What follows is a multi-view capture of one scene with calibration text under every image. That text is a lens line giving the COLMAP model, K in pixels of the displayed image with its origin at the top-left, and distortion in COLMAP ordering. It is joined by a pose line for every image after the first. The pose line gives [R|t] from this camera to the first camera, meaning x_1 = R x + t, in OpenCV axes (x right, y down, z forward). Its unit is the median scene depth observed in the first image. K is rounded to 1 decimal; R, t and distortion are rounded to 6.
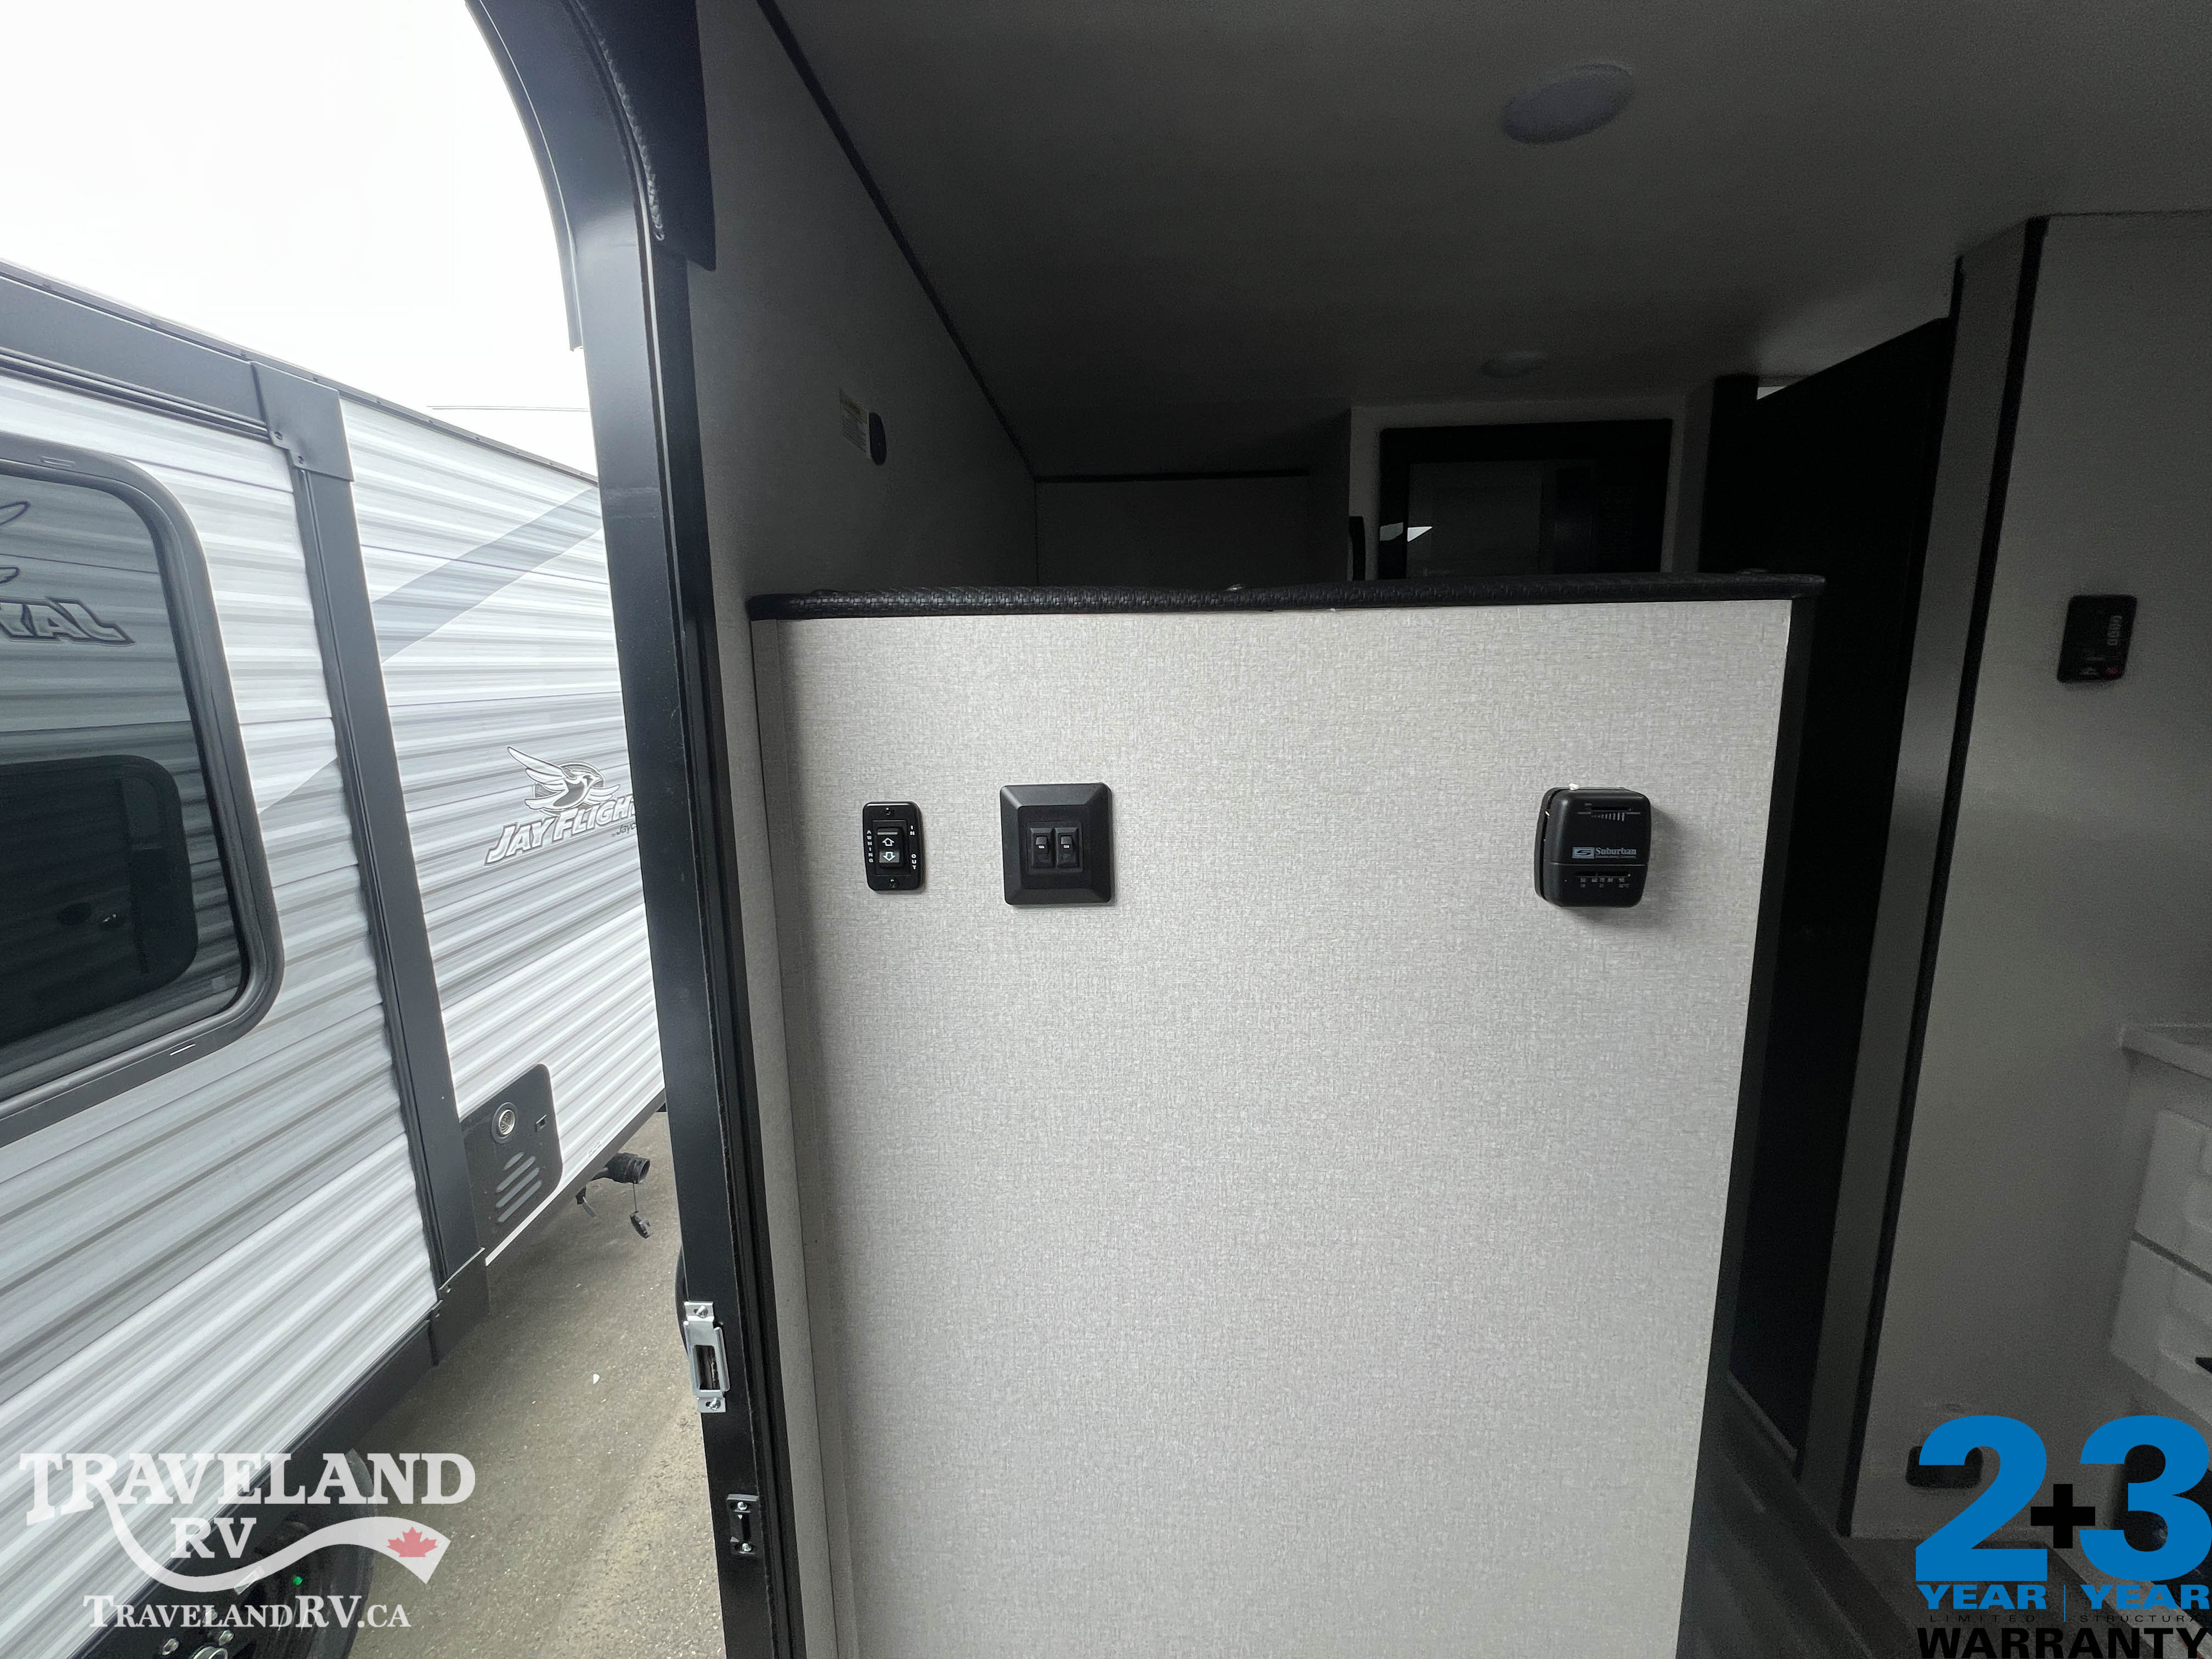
lens RADIAL K [[885.3, 0, 1104.4], [0, 885.3, 825.8], [0, 0, 1]] dist [-0.002337, 0.000278]
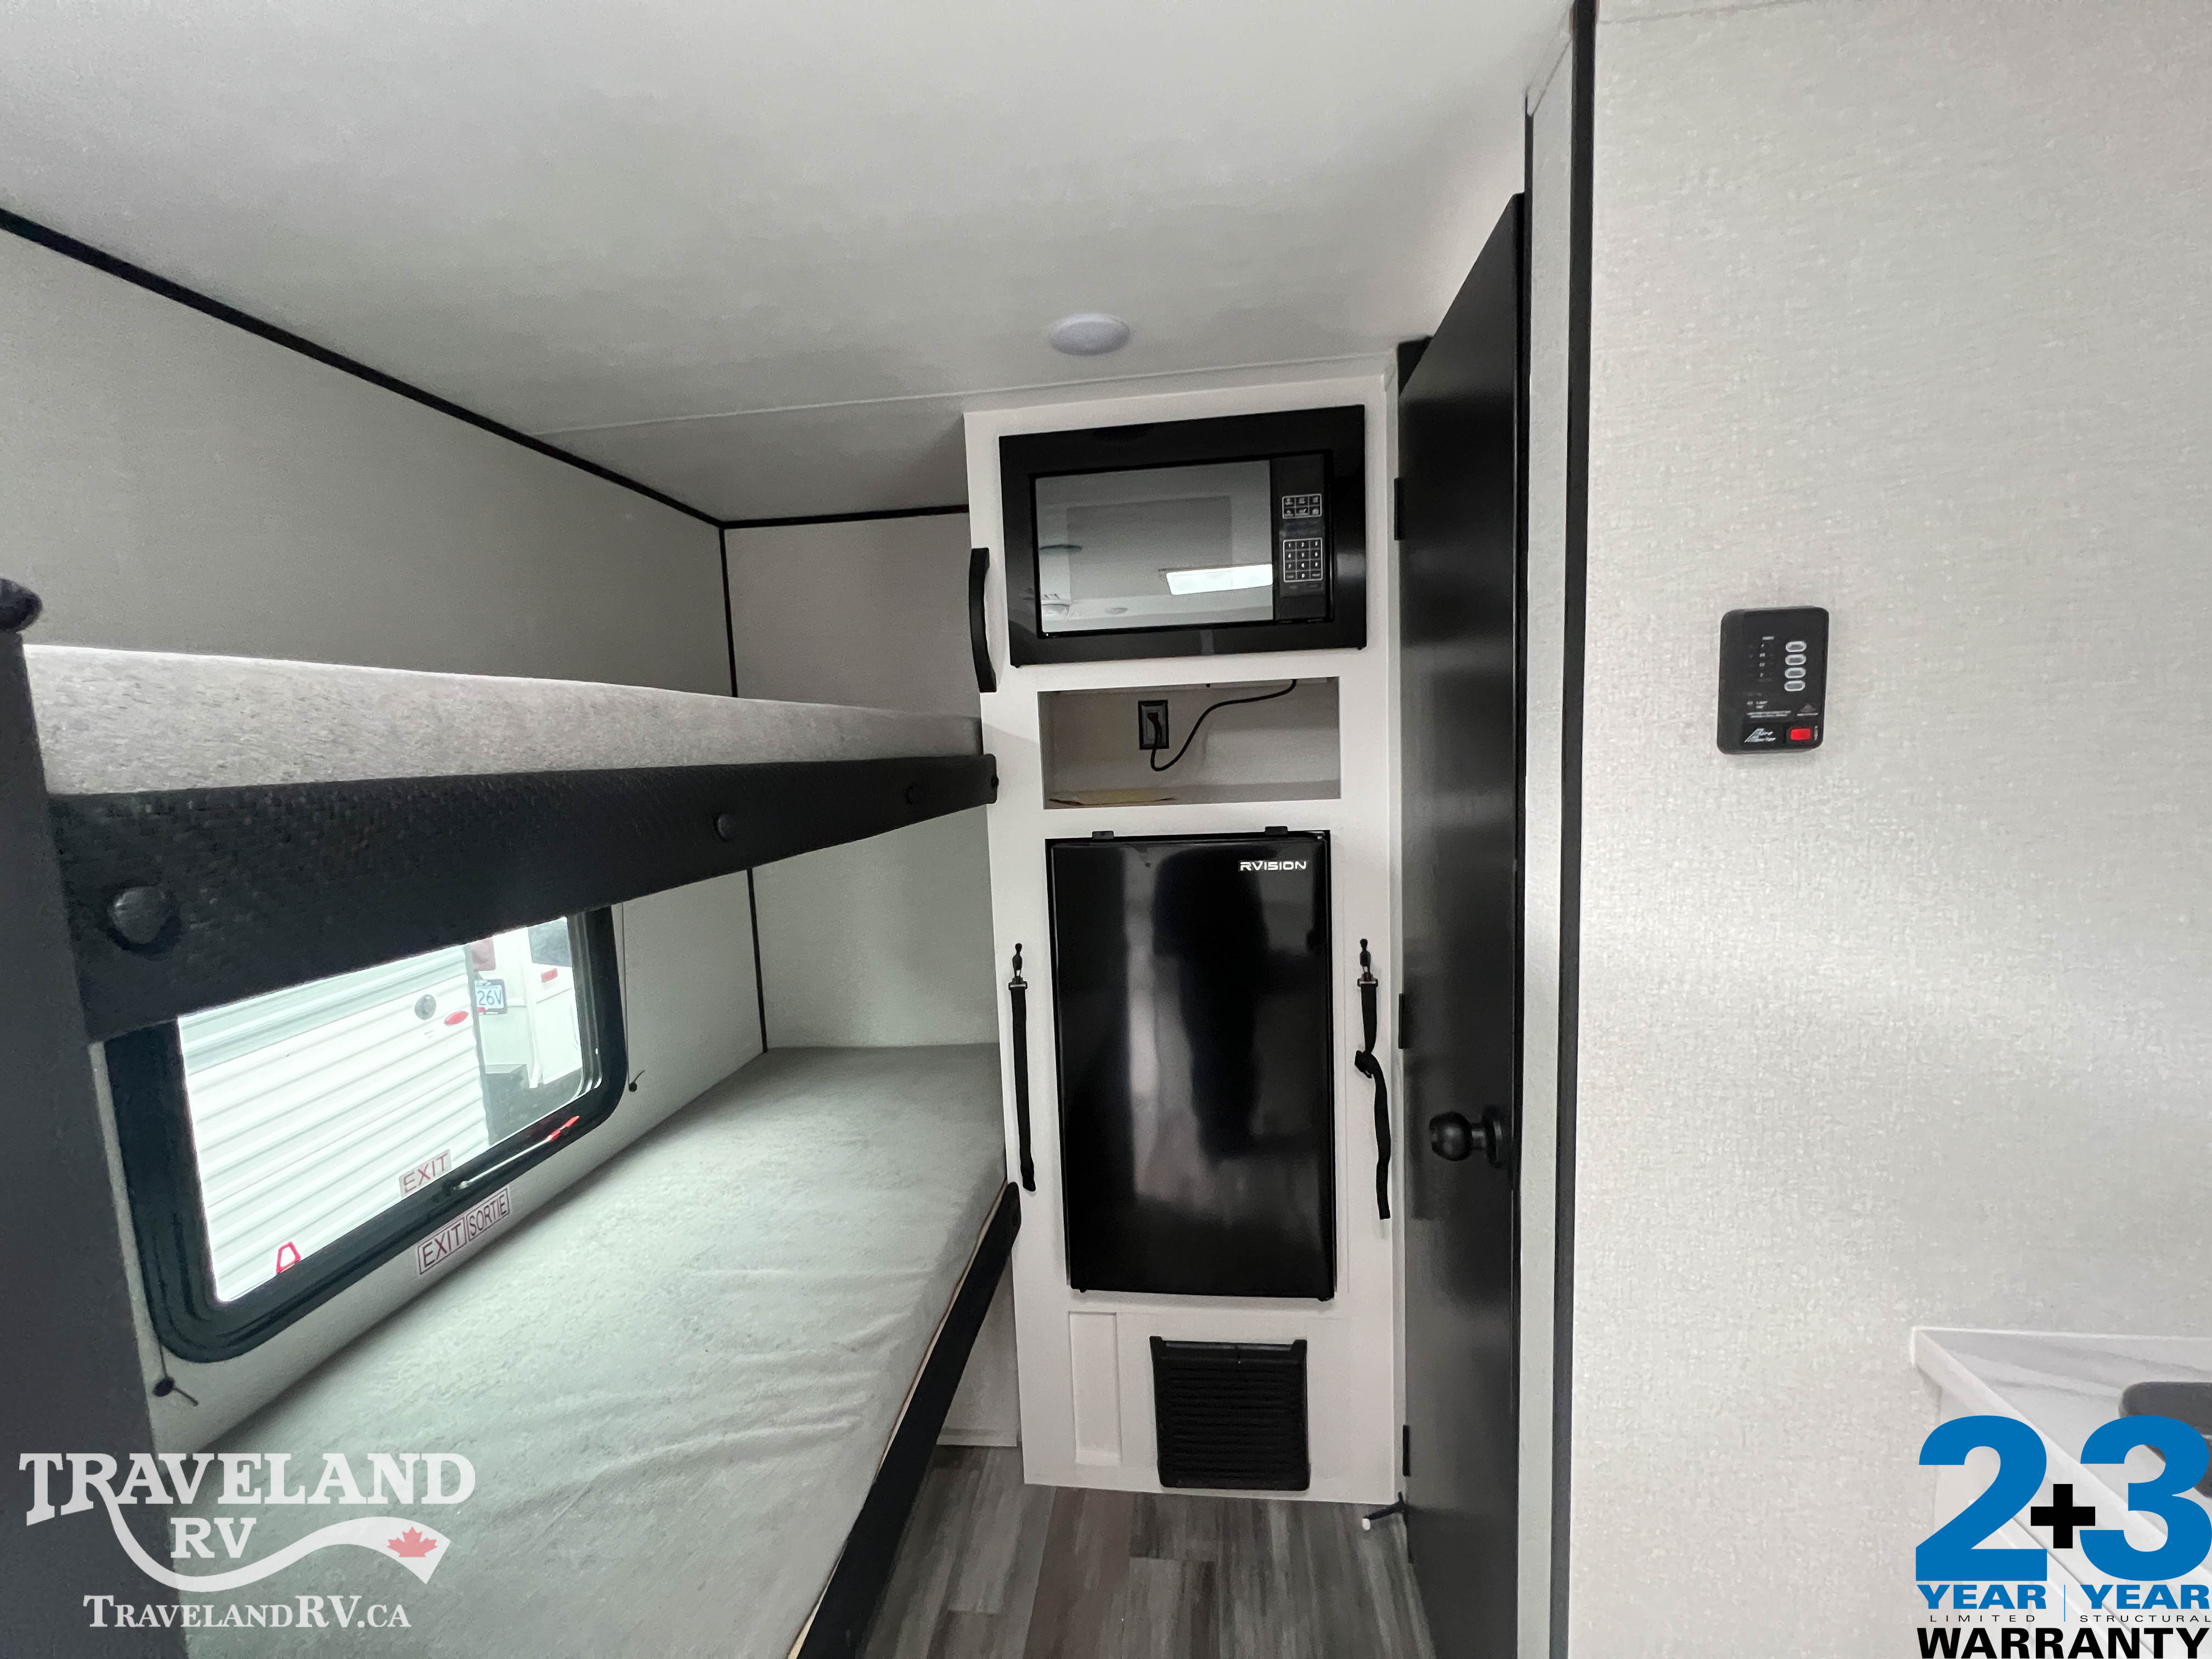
lens RADIAL K [[885.3, 0, 1107.1], [0, 885.3, 825.2], [0, 0, 1]] dist [-0.002337, 0.000278]
pose [[0.996524, -0.016643, -0.081627, 0.383723], [0.011260, 0.997758, -0.065974, -0.042995], [0.082542, 0.064826, 0.994477, 0.201462]]
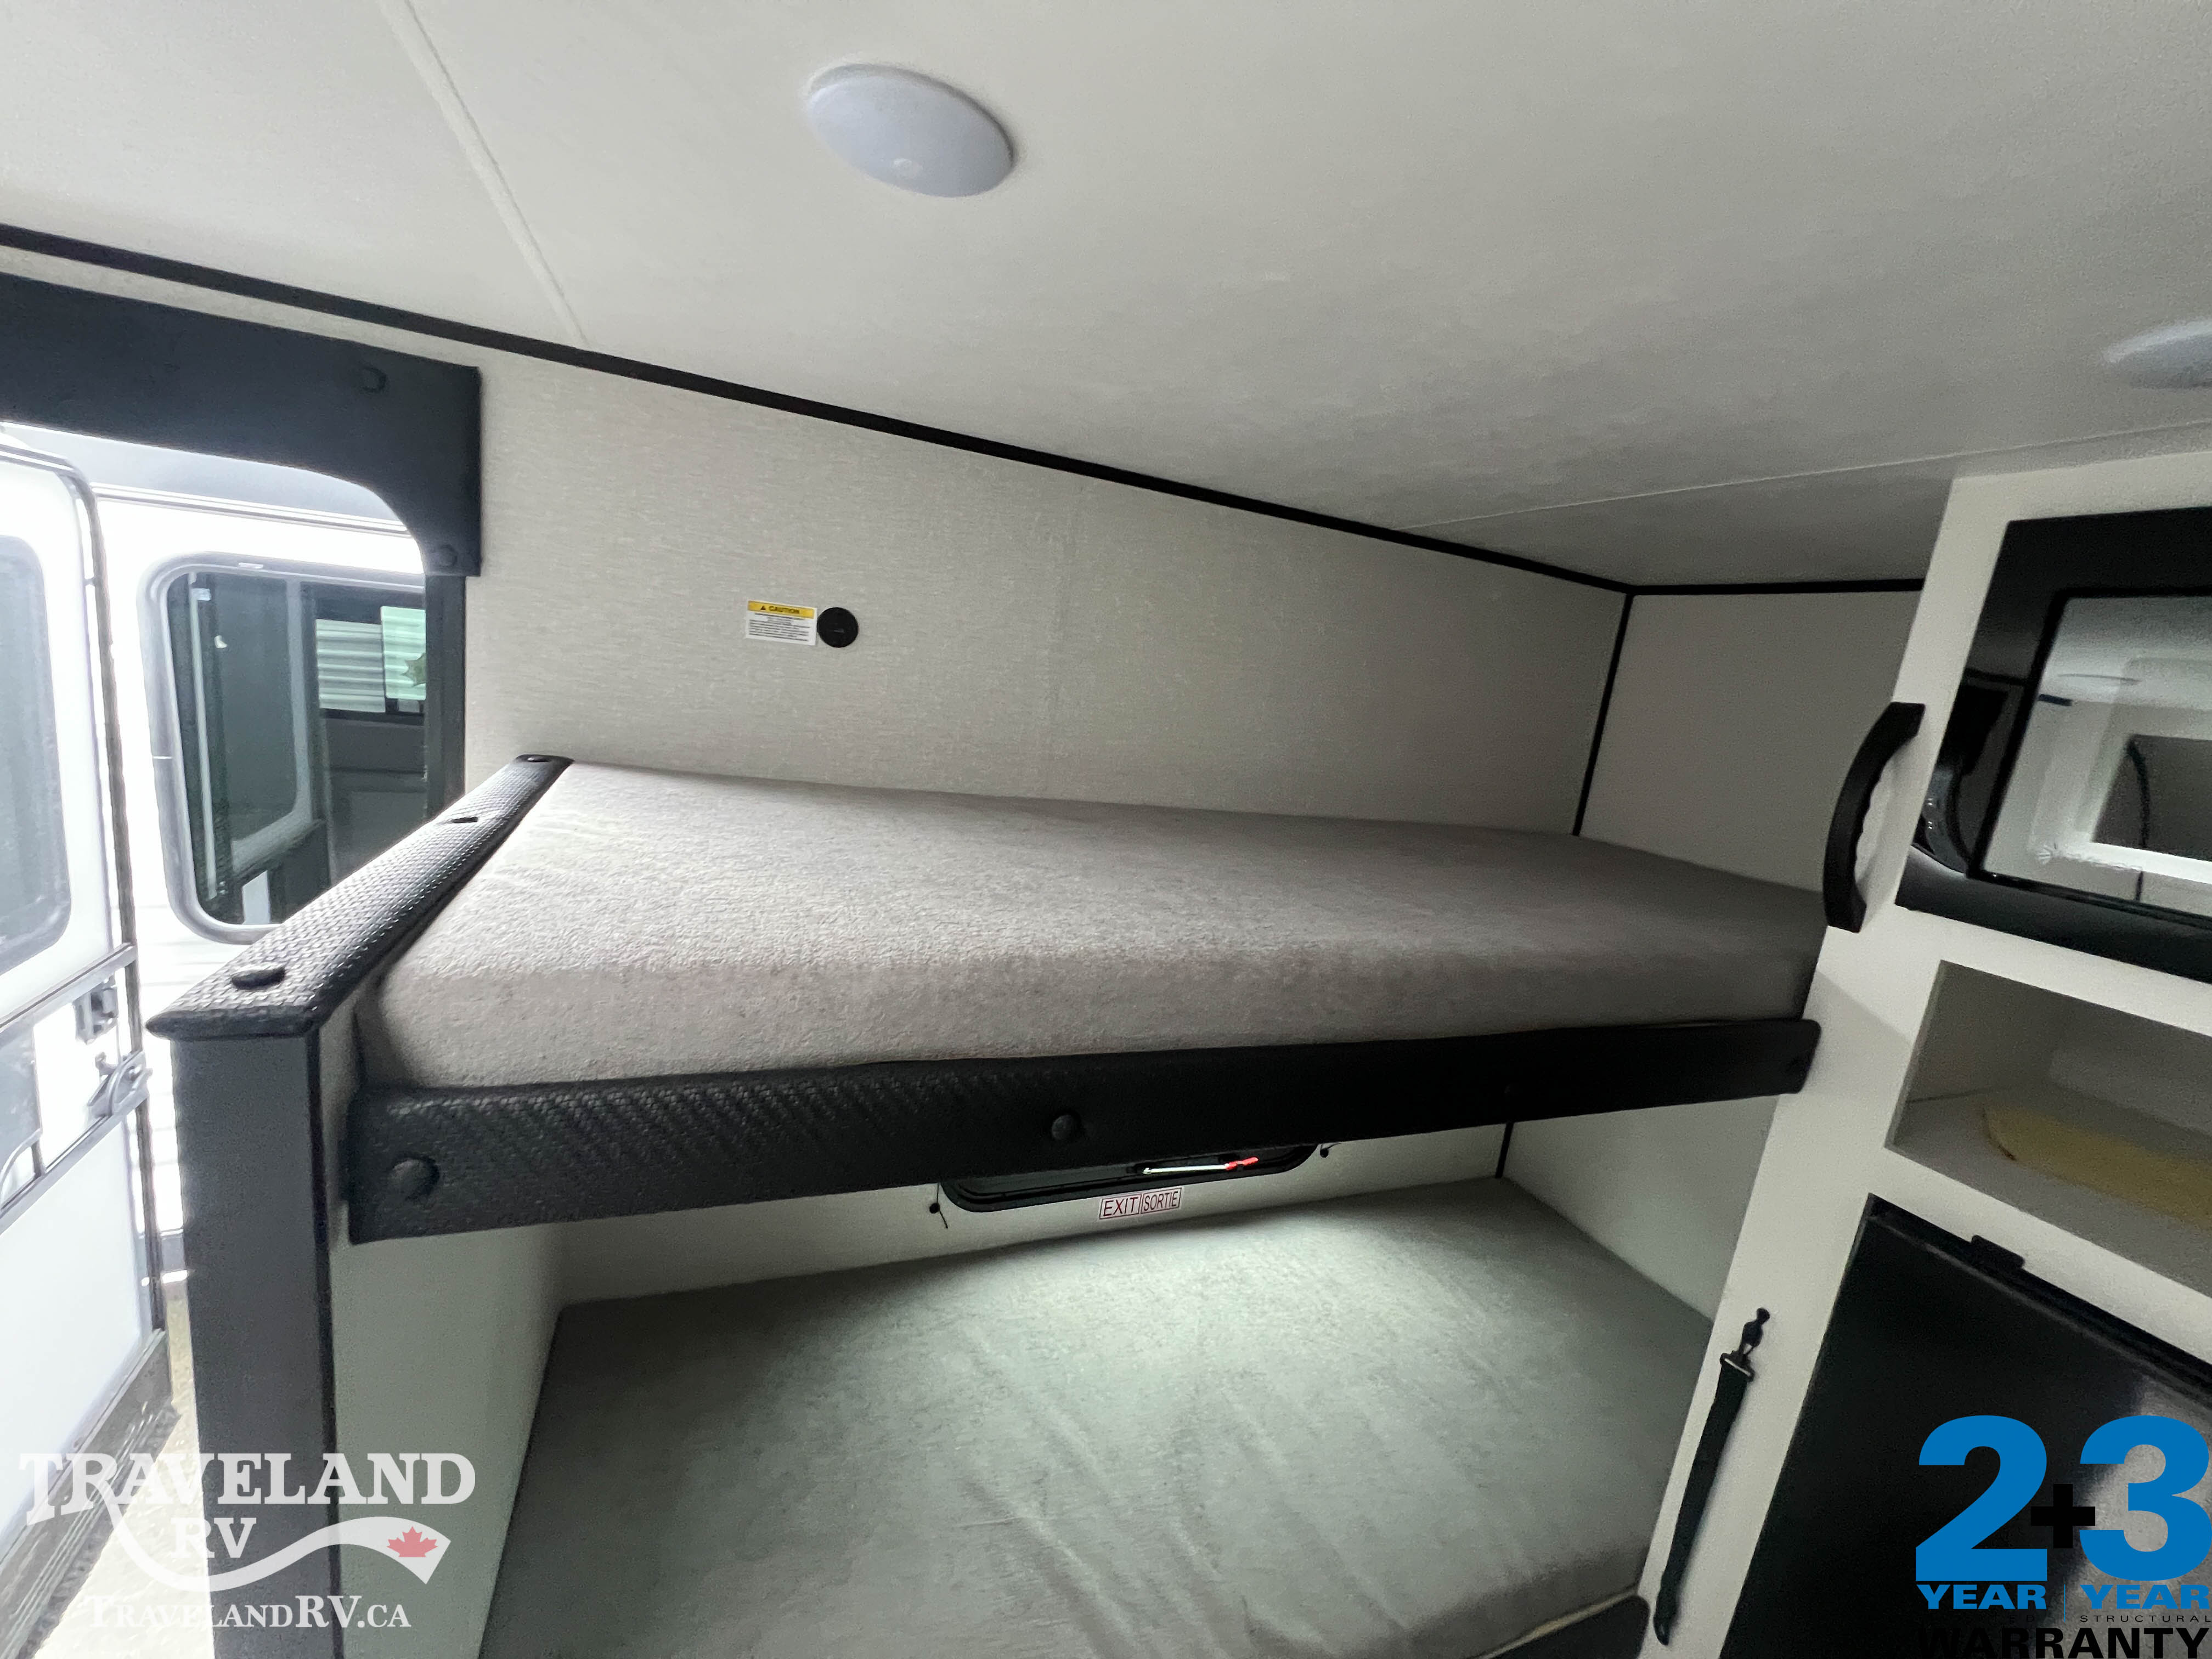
lens RADIAL K [[885.3, 0, 1101.5], [0, 885.3, 825.9], [0, 0, 1]] dist [-0.002337, 0.000278]
pose [[0.408780, 0.233467, -0.882265, 0.455150], [-0.283965, 0.951276, 0.120159, -0.187454], [0.867331, 0.201414, 0.455159, 0.353058]]
